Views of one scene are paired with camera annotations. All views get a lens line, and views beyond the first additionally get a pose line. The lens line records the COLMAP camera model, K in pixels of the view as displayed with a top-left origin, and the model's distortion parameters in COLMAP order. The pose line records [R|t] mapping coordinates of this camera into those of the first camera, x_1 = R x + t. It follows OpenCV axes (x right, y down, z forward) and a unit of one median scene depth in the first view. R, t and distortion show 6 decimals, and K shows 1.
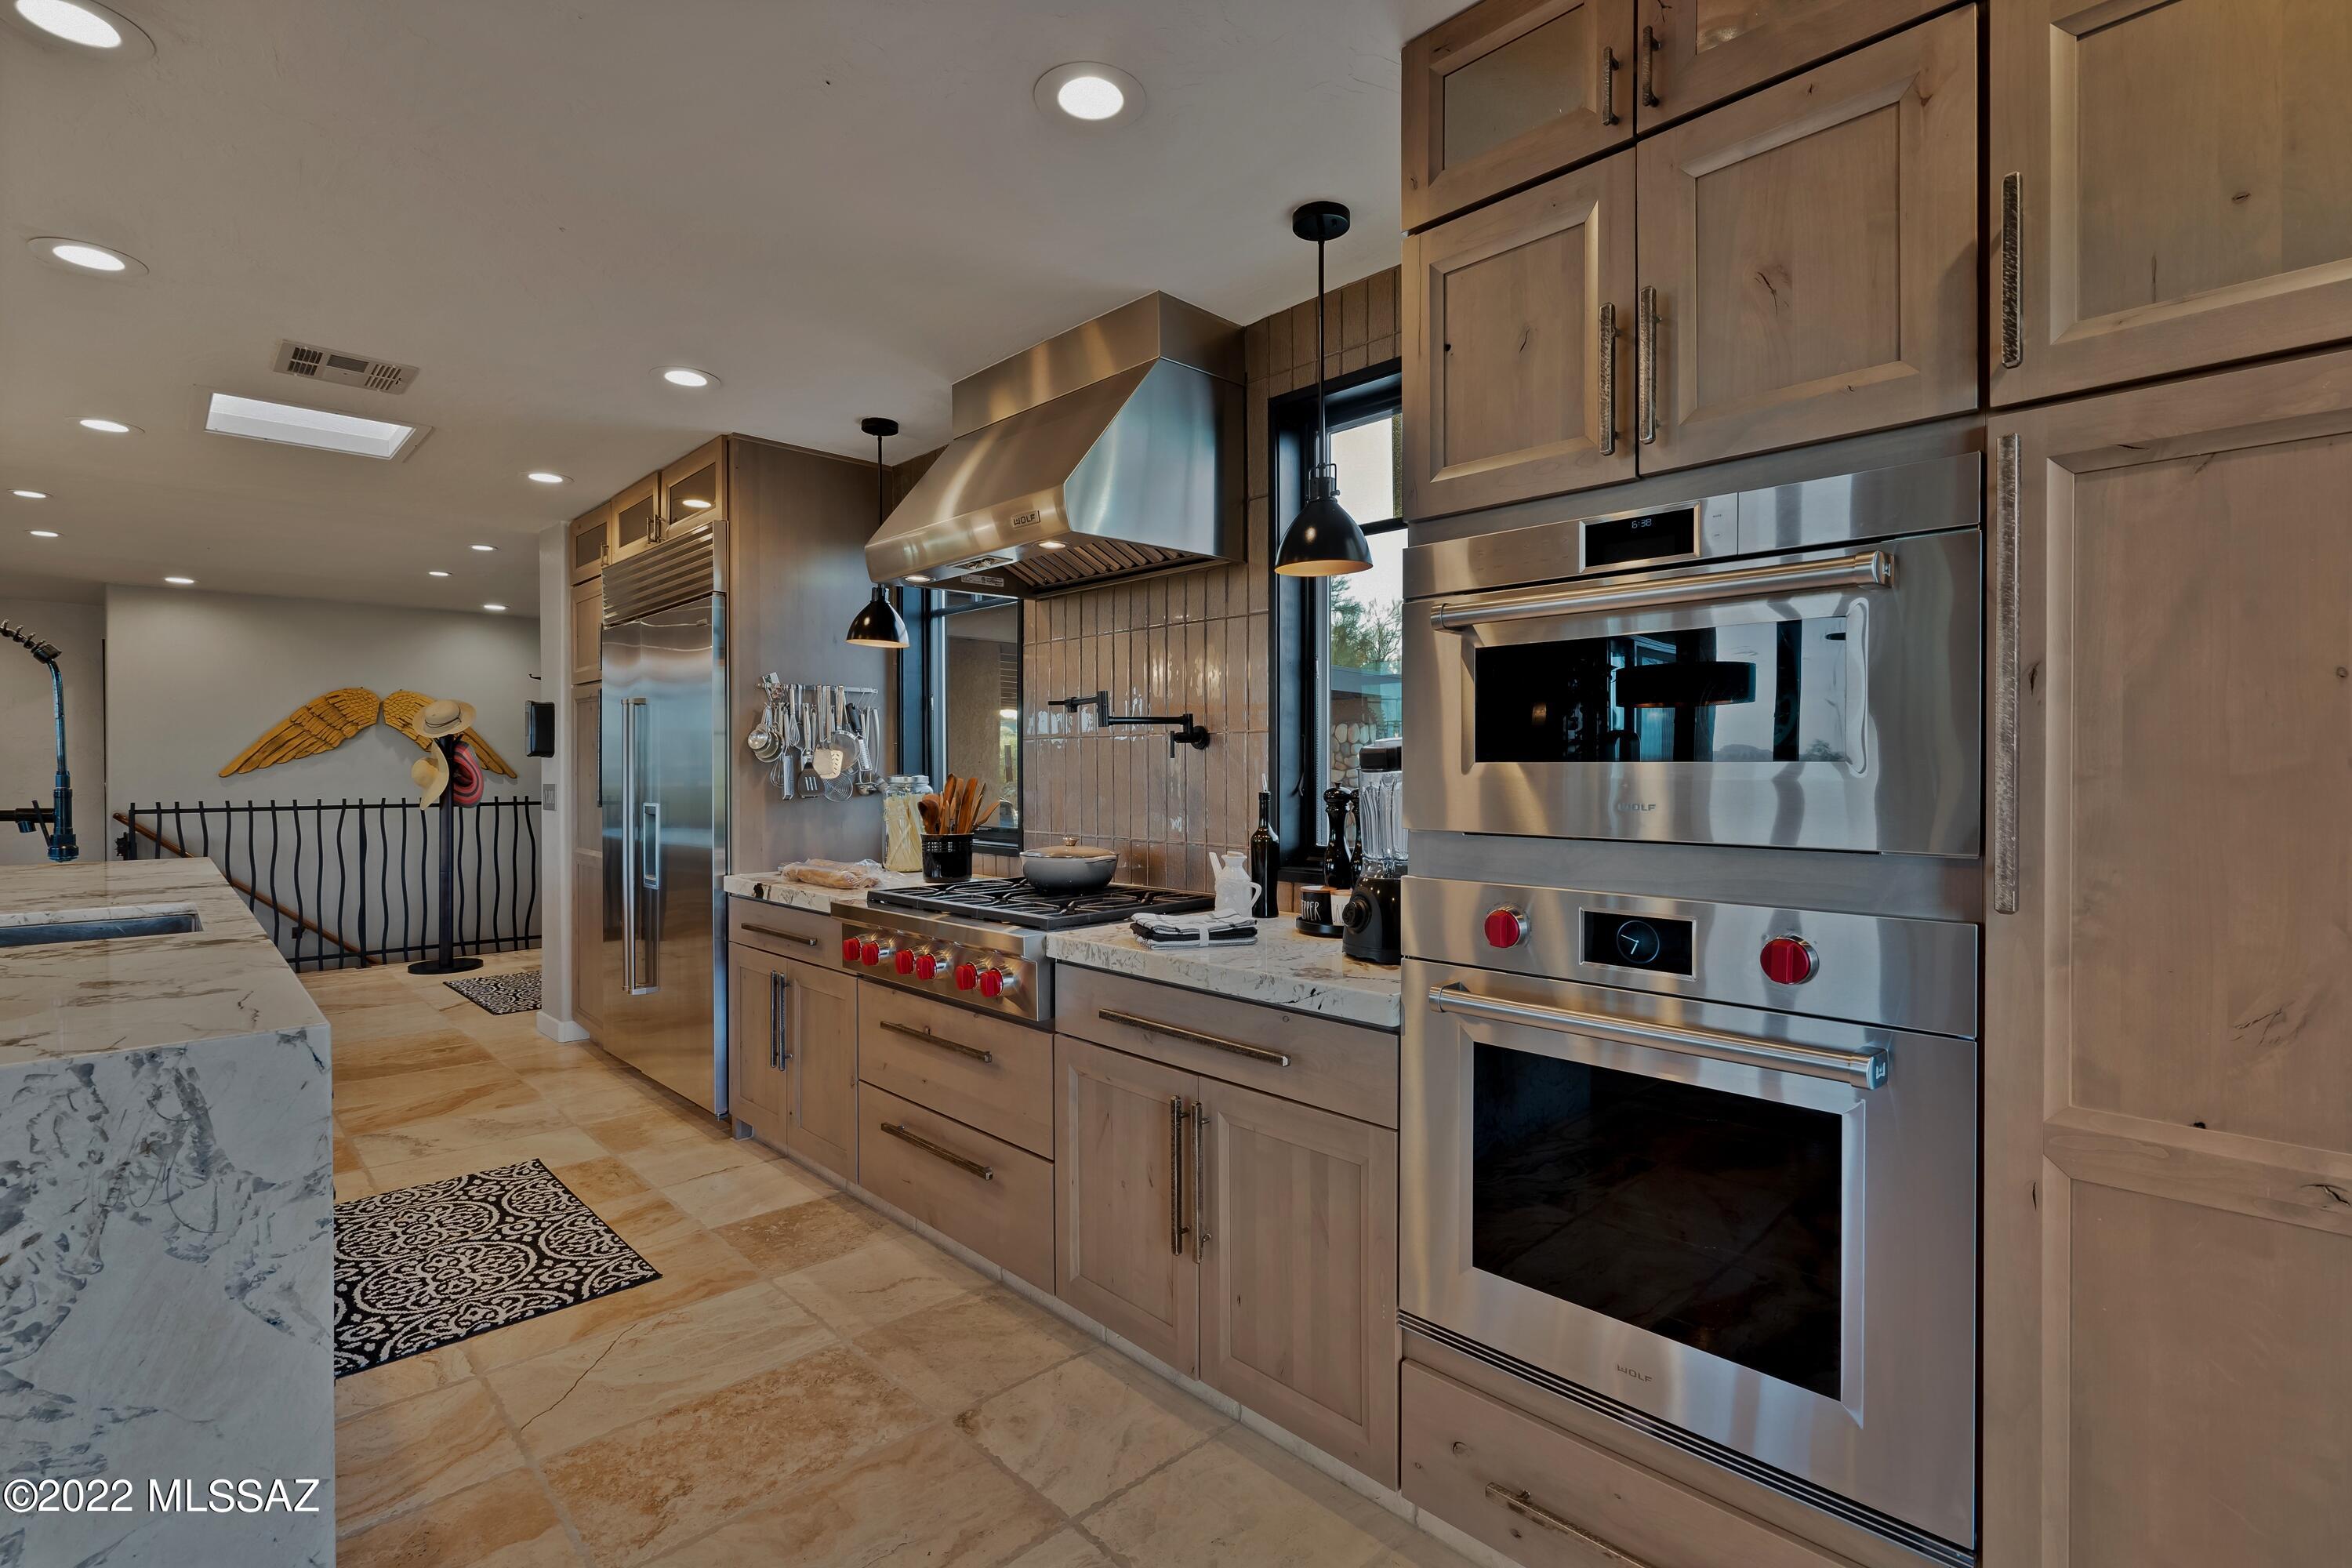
lens RADIAL K [[1082.2, 0, 1166.5], [0, 1082.2, 784.0], [0, 0, 1]] dist [0.003133, 0.000505]
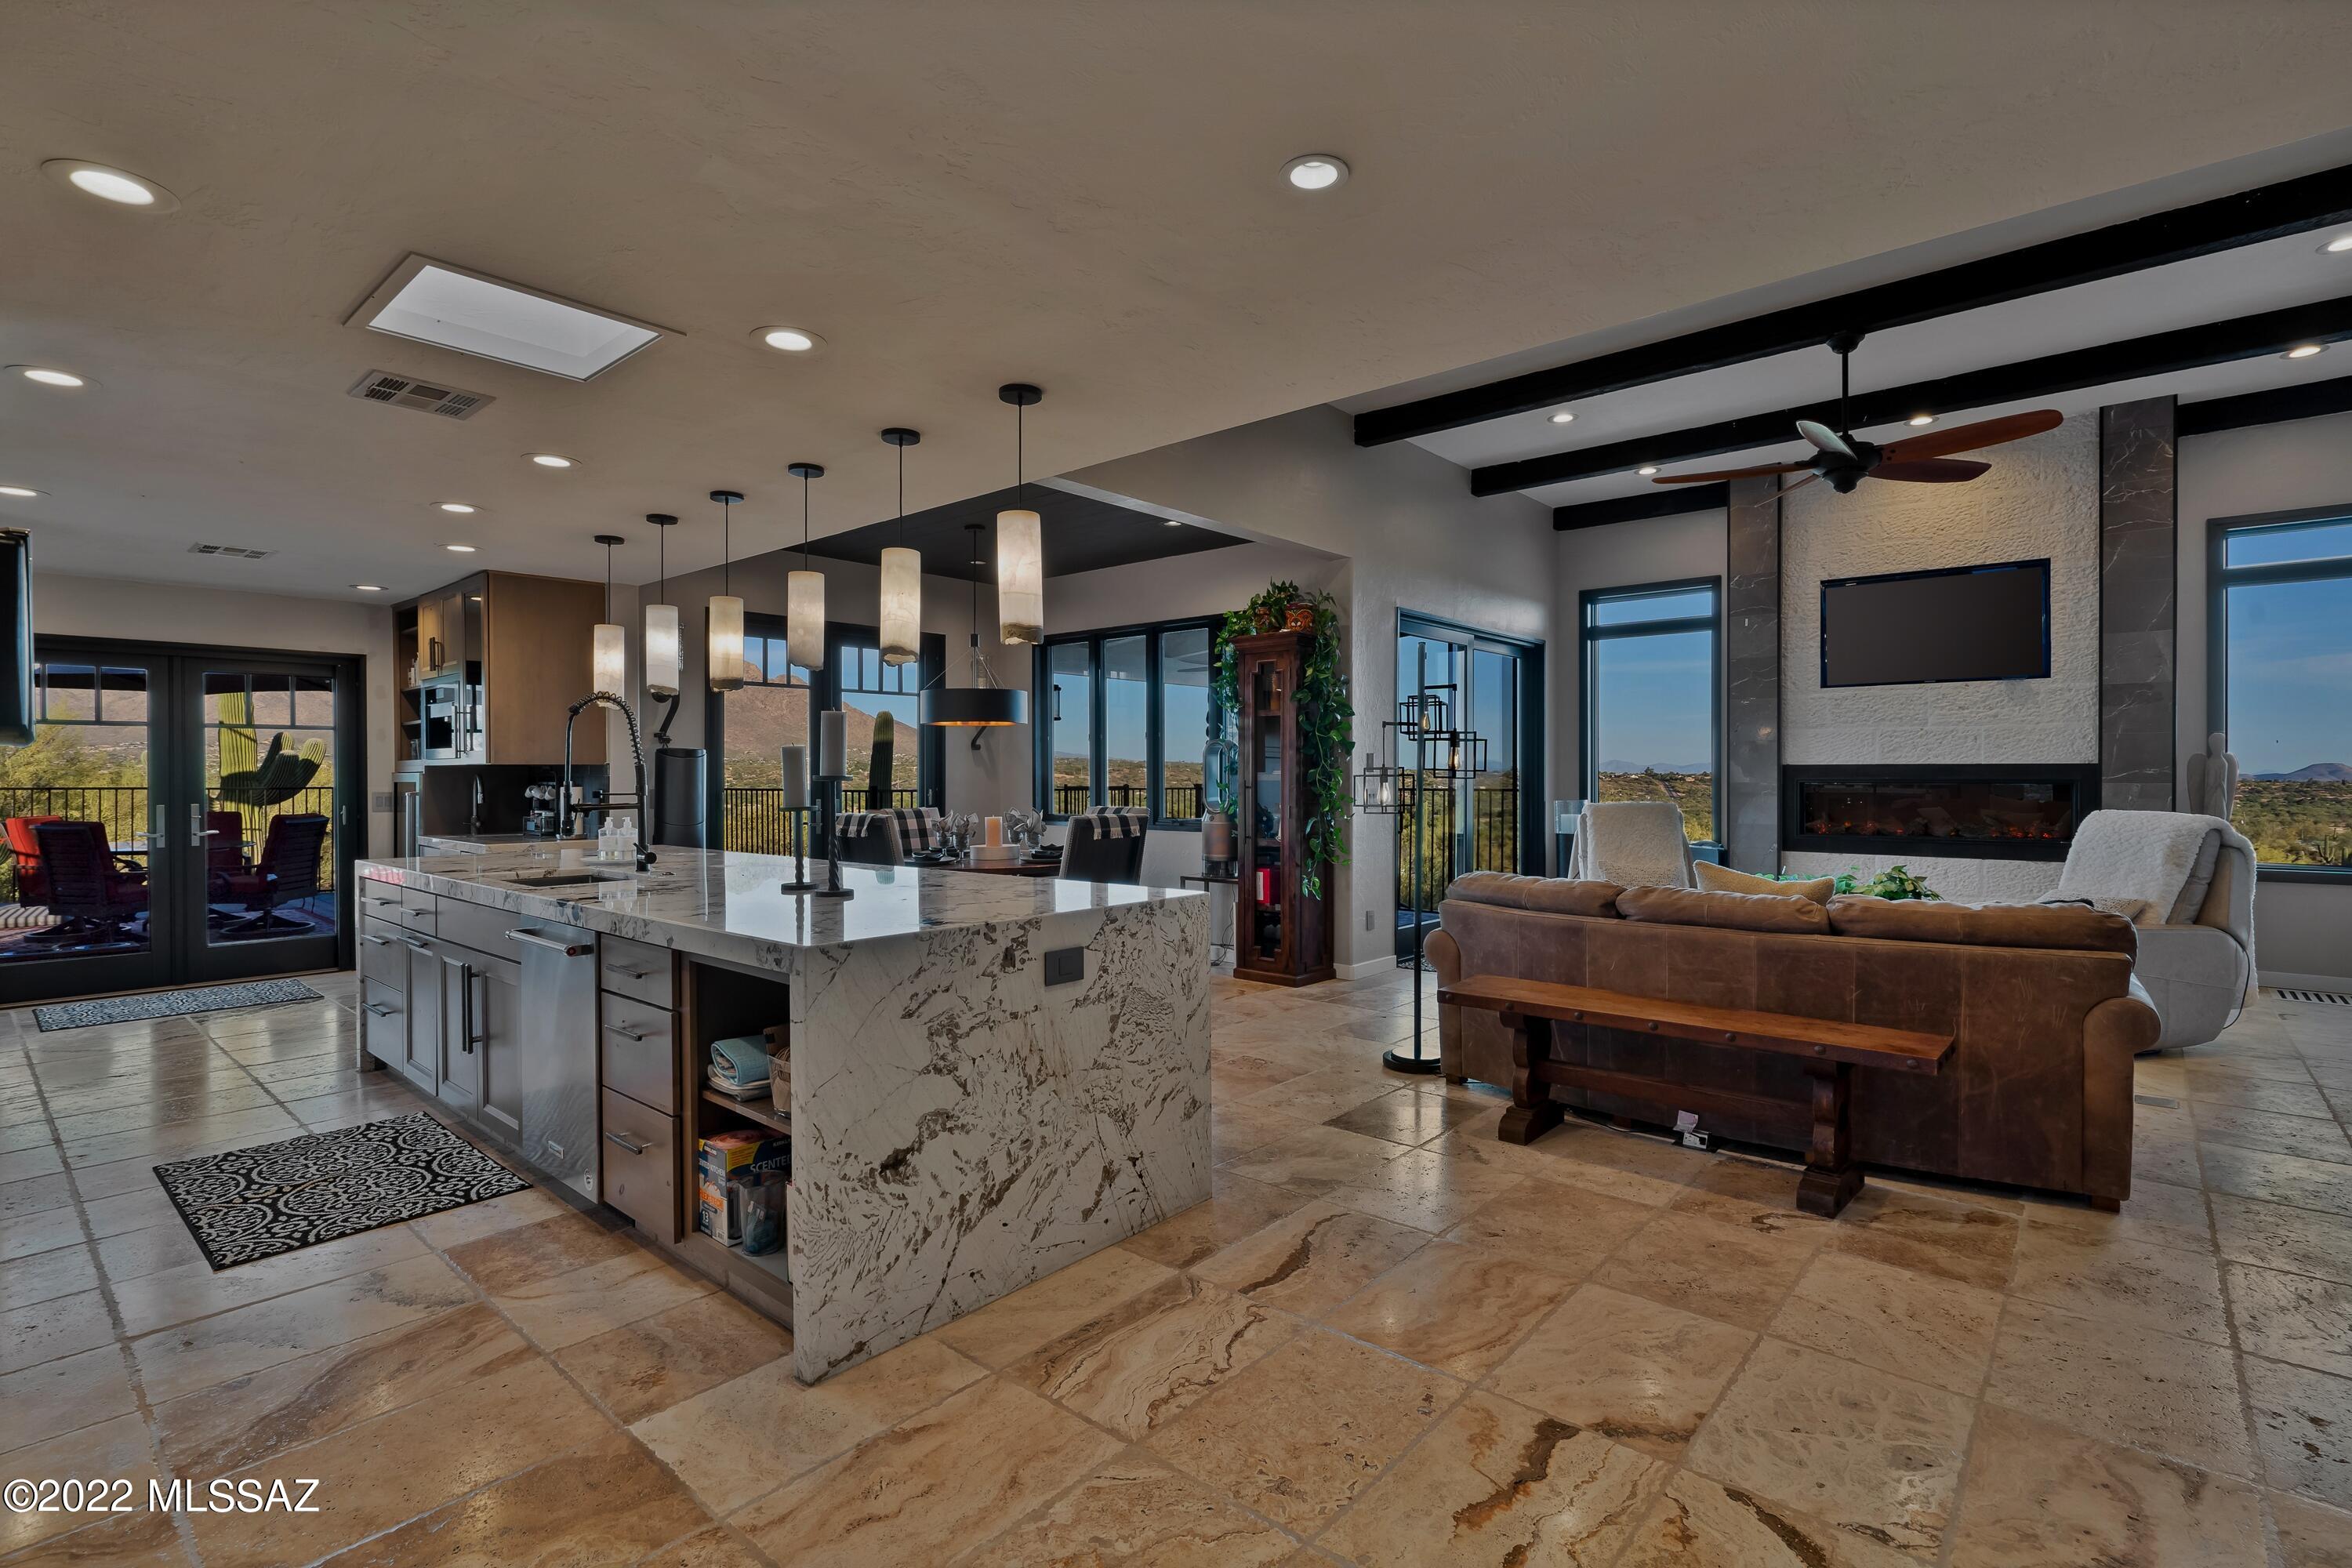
lens RADIAL K [[1082.2, 0, 1175.7], [0, 1082.2, 786.4], [0, 0, 1]] dist [0.003133, 0.000505]
pose [[-0.995326, 0.011387, -0.095899, -1.345303], [0.009078, 0.999659, 0.024481, -0.030663], [0.096145, 0.023496, -0.995090, 2.058573]]
